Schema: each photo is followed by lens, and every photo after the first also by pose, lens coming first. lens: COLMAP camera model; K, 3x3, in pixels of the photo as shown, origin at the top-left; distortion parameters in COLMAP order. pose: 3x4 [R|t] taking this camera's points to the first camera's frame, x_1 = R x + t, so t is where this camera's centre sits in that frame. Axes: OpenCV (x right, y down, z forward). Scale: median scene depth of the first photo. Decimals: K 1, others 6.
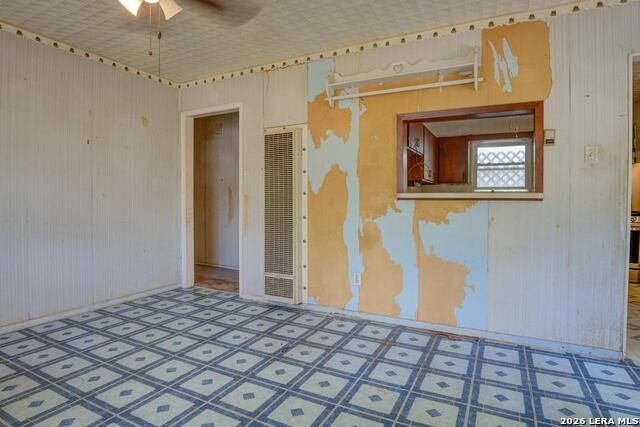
lens RADIAL K [[359.3, 0, 317.1], [0, 359.3, 212.6], [0, 0, 1]] dist [-0.031712, -0.000187]
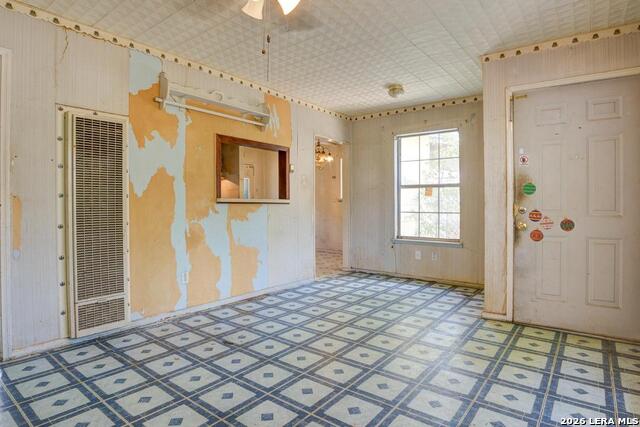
lens RADIAL K [[359.3, 0, 319.0], [0, 359.3, 208.3], [0, 0, 1]] dist [-0.031712, -0.000187]
pose [[0.178263, -0.020163, 0.983776, -0.881509], [0.021515, 0.999631, 0.016590, -0.030927], [-0.983748, 0.018209, 0.178631, 0.423780]]
